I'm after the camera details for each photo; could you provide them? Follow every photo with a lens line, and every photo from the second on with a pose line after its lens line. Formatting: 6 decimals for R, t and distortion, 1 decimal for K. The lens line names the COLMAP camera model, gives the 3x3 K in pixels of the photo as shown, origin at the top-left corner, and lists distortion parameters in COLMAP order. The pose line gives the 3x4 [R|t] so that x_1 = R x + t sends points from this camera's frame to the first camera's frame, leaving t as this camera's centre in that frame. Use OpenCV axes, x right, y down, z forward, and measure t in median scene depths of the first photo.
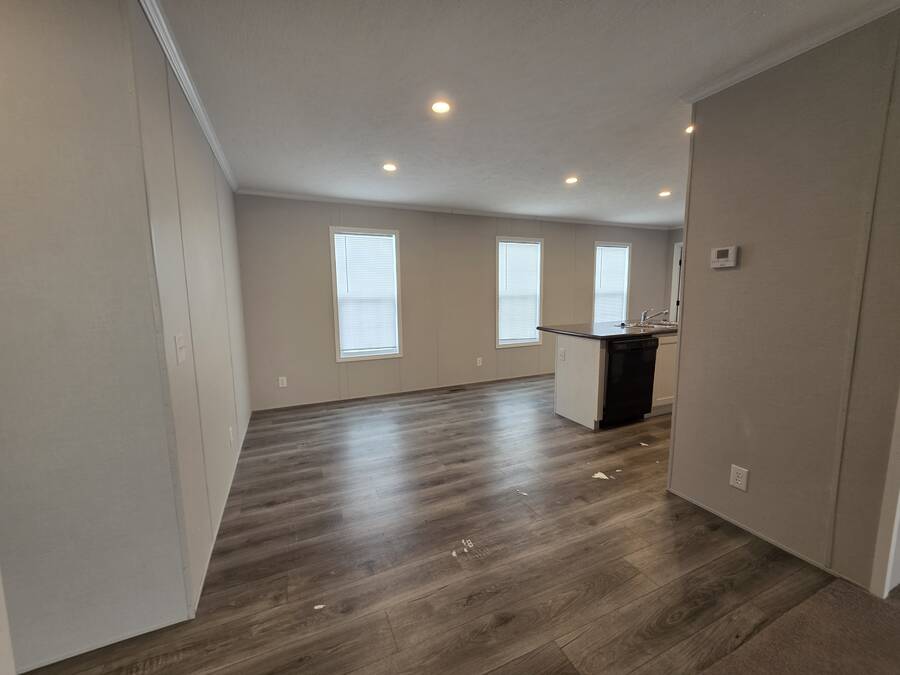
lens RADIAL K [[359.9, 0, 447.9], [0, 359.9, 337.5], [0, 0, 1]] dist [0.002473, 0.000444]
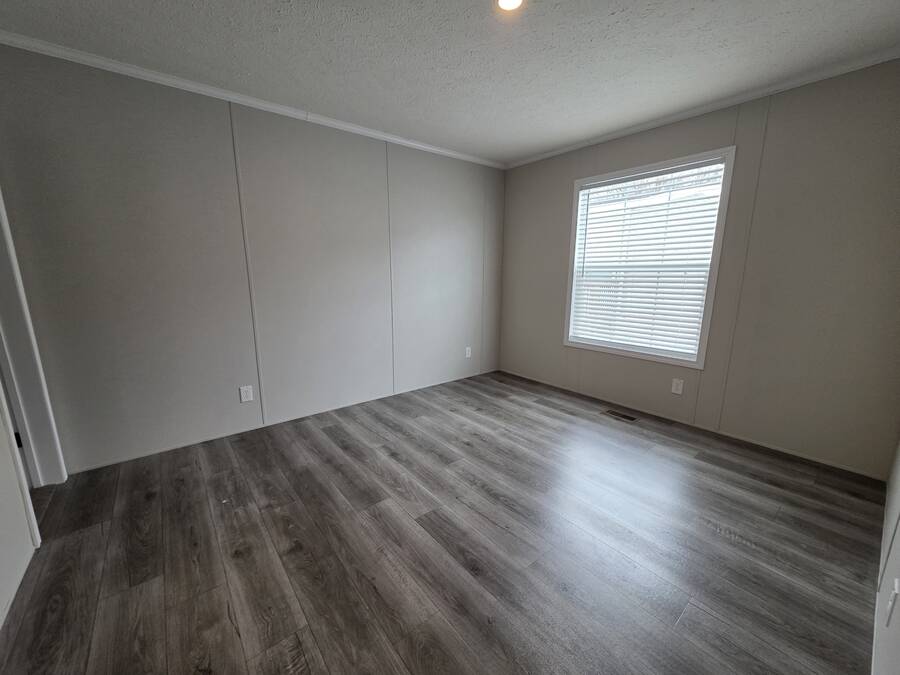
lens RADIAL K [[359.9, 0, 445.9], [0, 359.9, 345.8], [0, 0, 1]] dist [0.002473, 0.000444]
pose [[0.253969, 0.216033, -0.942778, 1.379587], [-0.125717, 0.973841, 0.189285, -0.157013], [0.959007, 0.070450, 0.274484, 1.413813]]
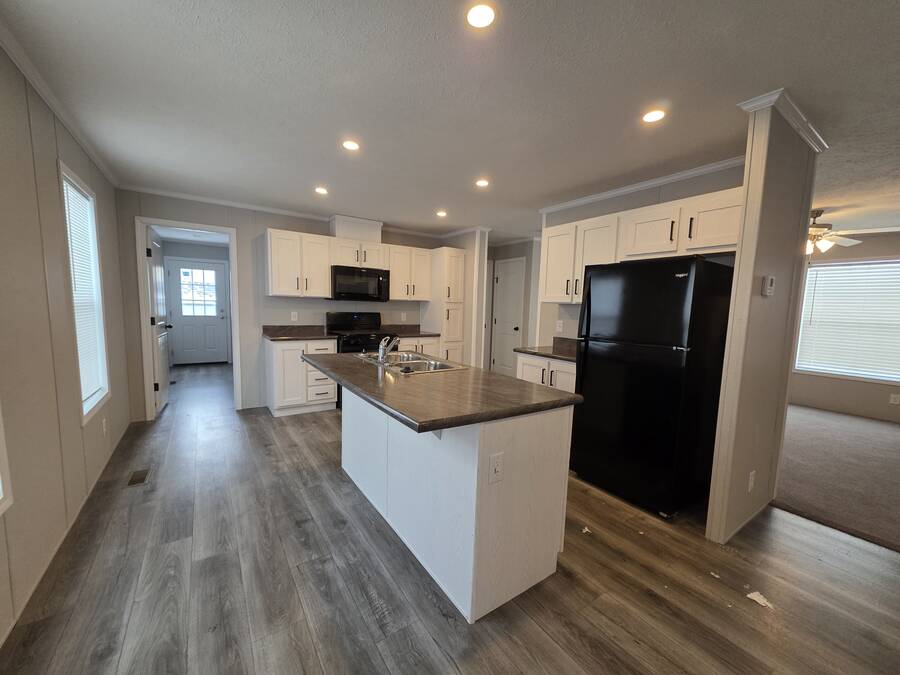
lens RADIAL K [[359.9, 0, 451.2], [0, 359.9, 340.4], [0, 0, 1]] dist [0.002473, 0.000444]
pose [[-0.186788, -0.077662, 0.979326, -0.841462], [0.100044, 0.990184, 0.097605, -0.097221], [-0.977293, 0.116207, -0.177185, 0.958194]]
